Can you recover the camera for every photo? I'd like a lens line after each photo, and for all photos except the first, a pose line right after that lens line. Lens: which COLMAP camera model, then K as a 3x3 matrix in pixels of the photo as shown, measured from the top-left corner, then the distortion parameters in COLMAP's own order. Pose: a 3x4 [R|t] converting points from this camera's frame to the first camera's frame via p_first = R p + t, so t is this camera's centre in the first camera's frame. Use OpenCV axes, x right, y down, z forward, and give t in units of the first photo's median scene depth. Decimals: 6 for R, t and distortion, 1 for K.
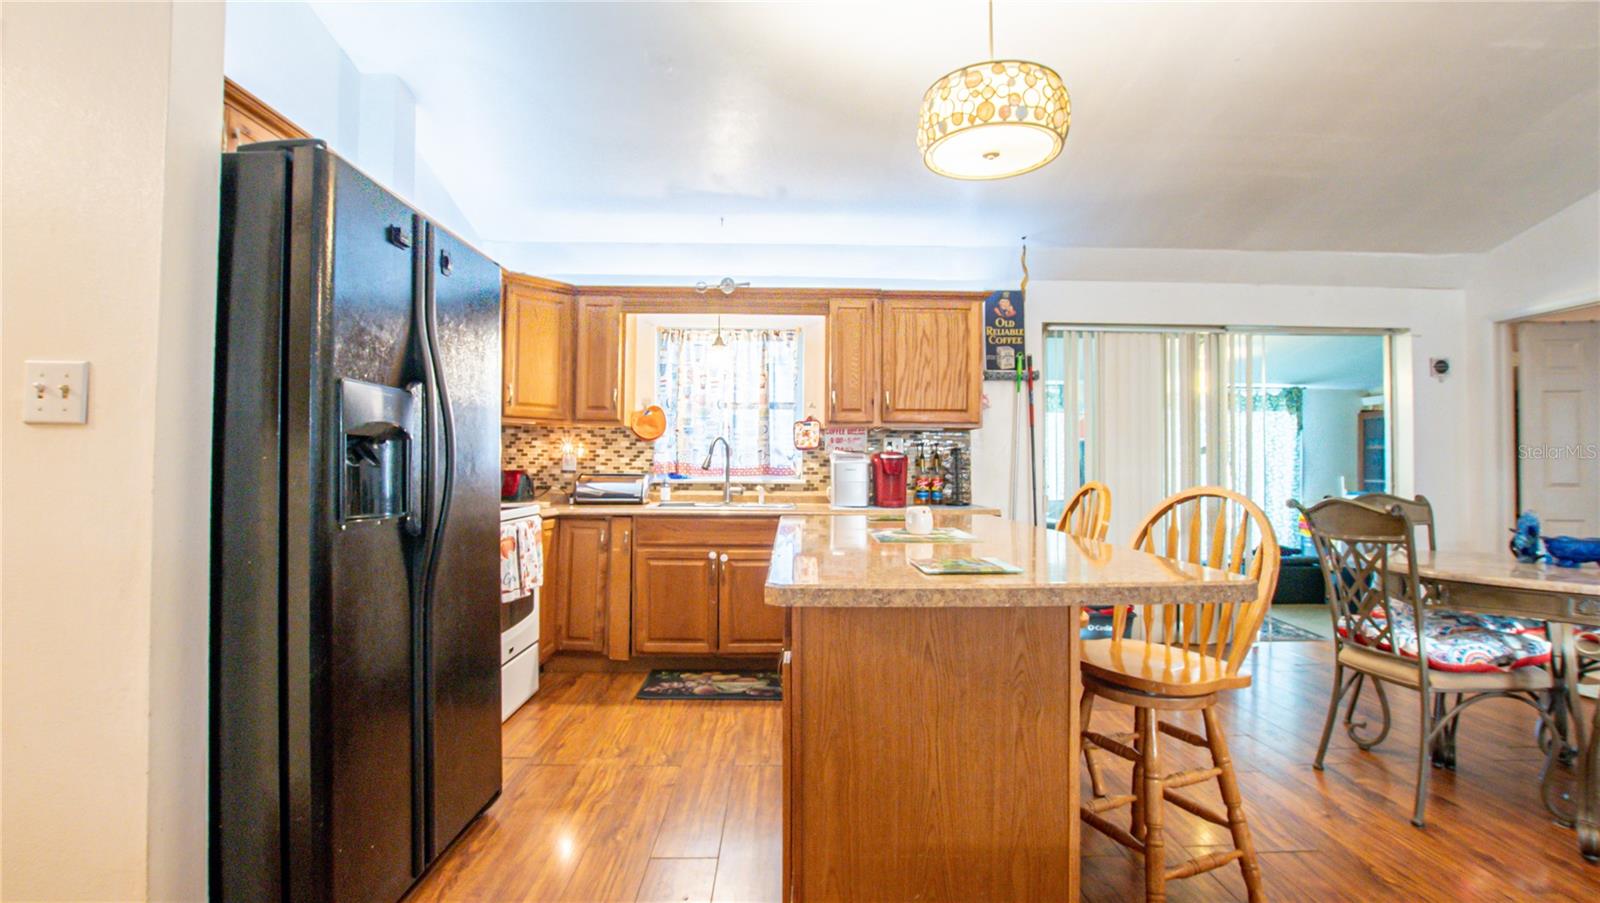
lens RADIAL K [[709.6, 0, 796.3], [0, 709.6, 449.8], [0, 0, 1]] dist [-0.034746, 0.005632]
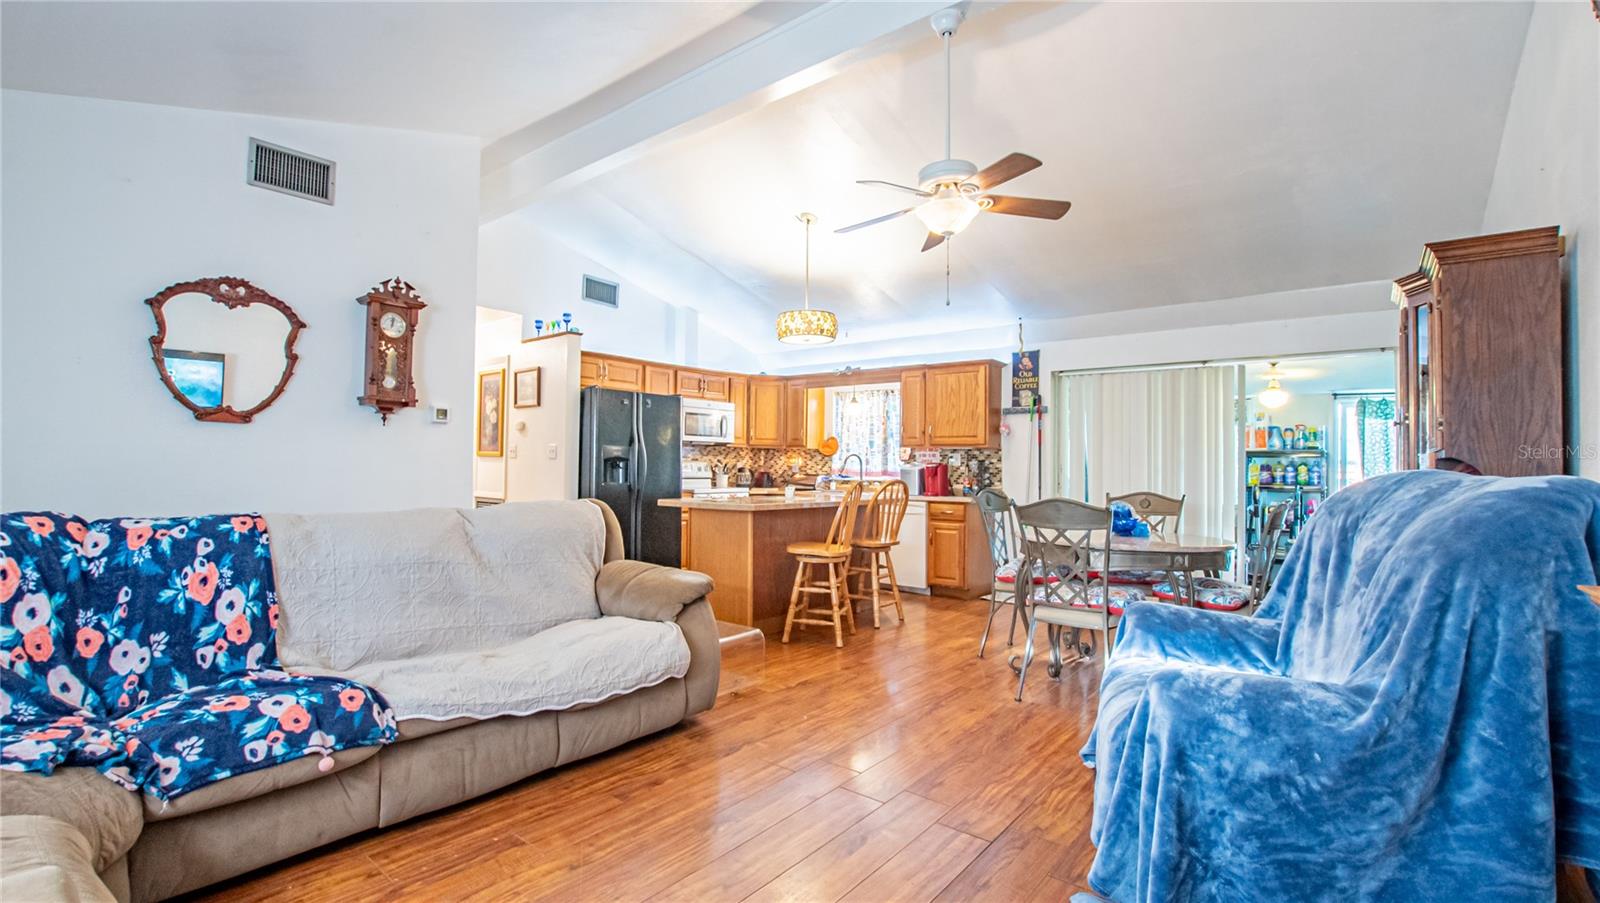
lens RADIAL K [[709.6, 0, 796.3], [0, 709.6, 449.8], [0, 0, 1]] dist [-0.034746, 0.005632]
pose [[0.764674, -0.010918, -0.644325, 1.191315], [0.005172, 0.999928, -0.010806, -0.013880], [0.644397, 0.004931, 0.764675, -0.572953]]
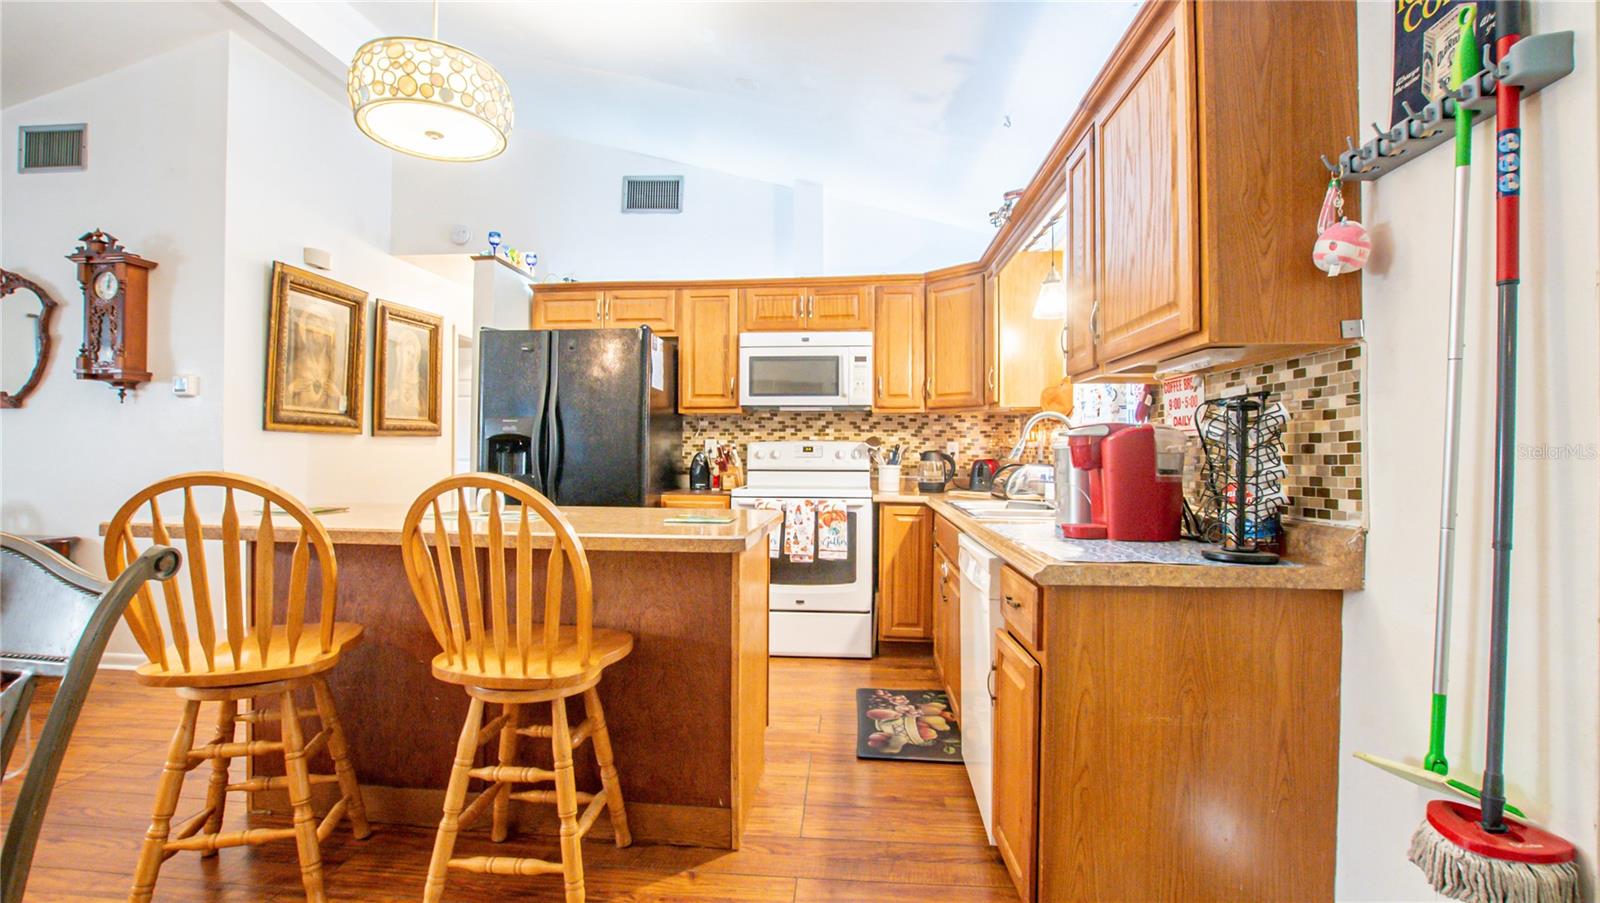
lens RADIAL K [[709.6, 0, 796.3], [0, 709.6, 449.8], [0, 0, 1]] dist [-0.034746, 0.005632]
pose [[-0.100992, -0.010679, -0.994830, 0.792698], [0.016056, 0.999795, -0.012362, 0.029173], [0.994758, -0.017222, -0.100800, 1.055960]]
